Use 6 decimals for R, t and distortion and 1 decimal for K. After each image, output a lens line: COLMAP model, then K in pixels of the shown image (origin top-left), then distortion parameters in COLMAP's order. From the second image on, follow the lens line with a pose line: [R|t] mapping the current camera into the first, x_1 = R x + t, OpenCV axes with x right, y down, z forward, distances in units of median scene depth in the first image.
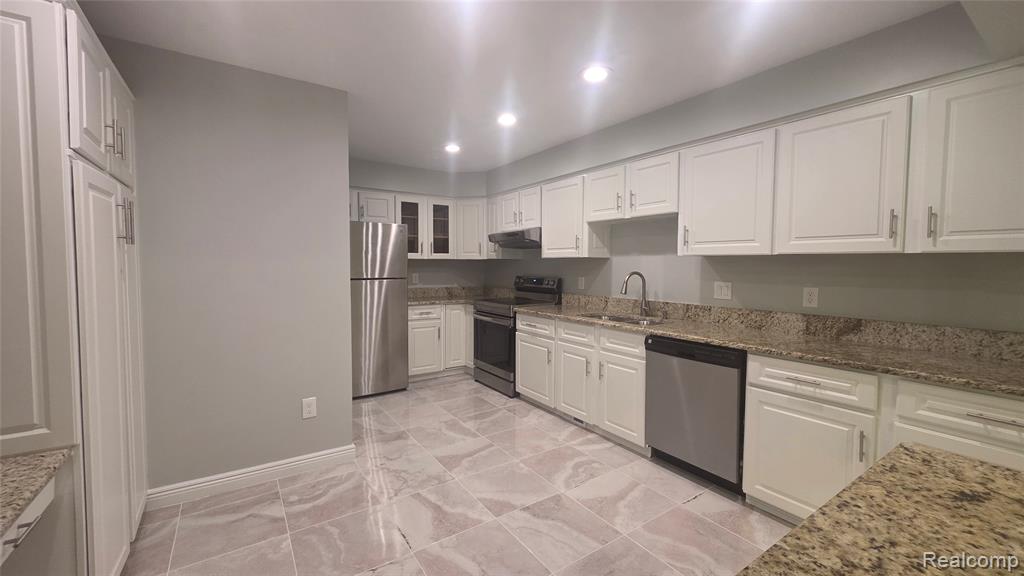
lens RADIAL K [[409.5, 0, 505.2], [0, 409.5, 283.0], [0, 0, 1]] dist [0.002120, 0.000134]
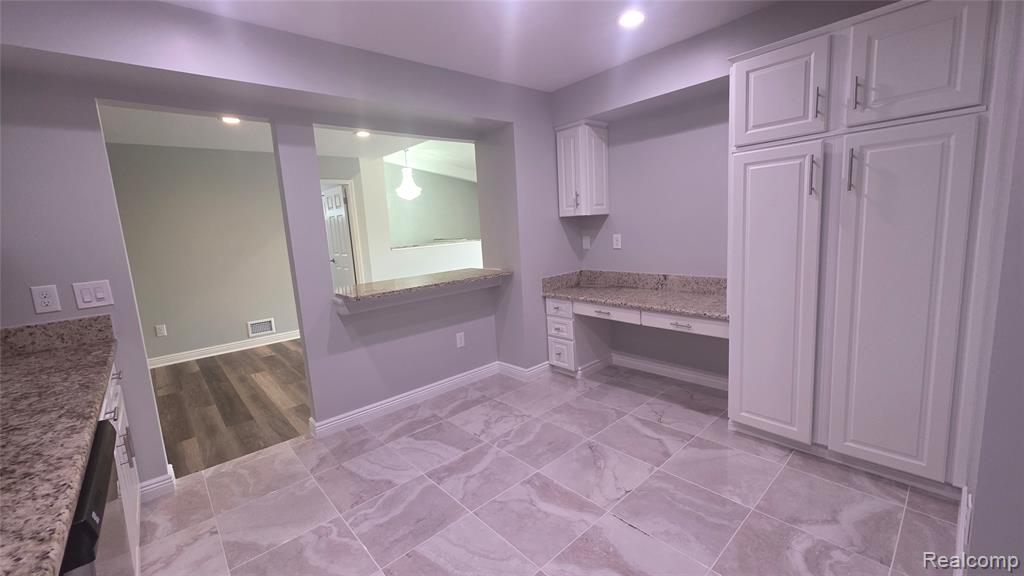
lens RADIAL K [[409.5, 0, 505.2], [0, 409.5, 283.0], [0, 0, 1]] dist [0.002120, 0.000134]
pose [[-0.989017, 0.075689, -0.126955, 0.061845], [0.050903, 0.980812, 0.188195, -0.055130], [0.138763, 0.179666, -0.973892, 1.027652]]
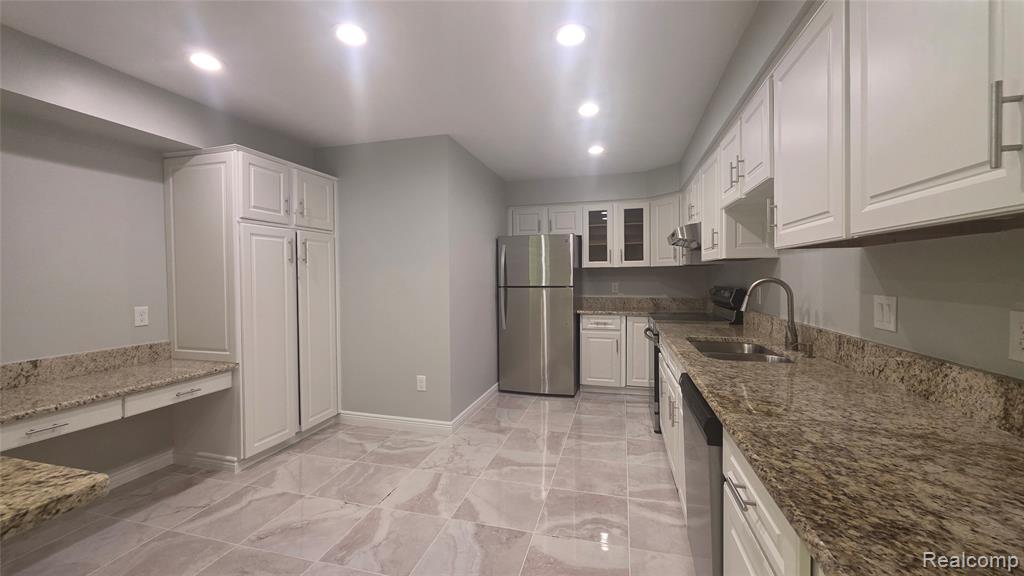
lens RADIAL K [[409.5, 0, 505.2], [0, 409.5, 283.0], [0, 0, 1]] dist [0.002120, 0.000134]
pose [[0.647431, 0.001707, -0.762122, 0.531832], [-0.022977, 0.999587, -0.017280, 0.001027], [0.761777, 0.028699, 0.647203, 0.269216]]
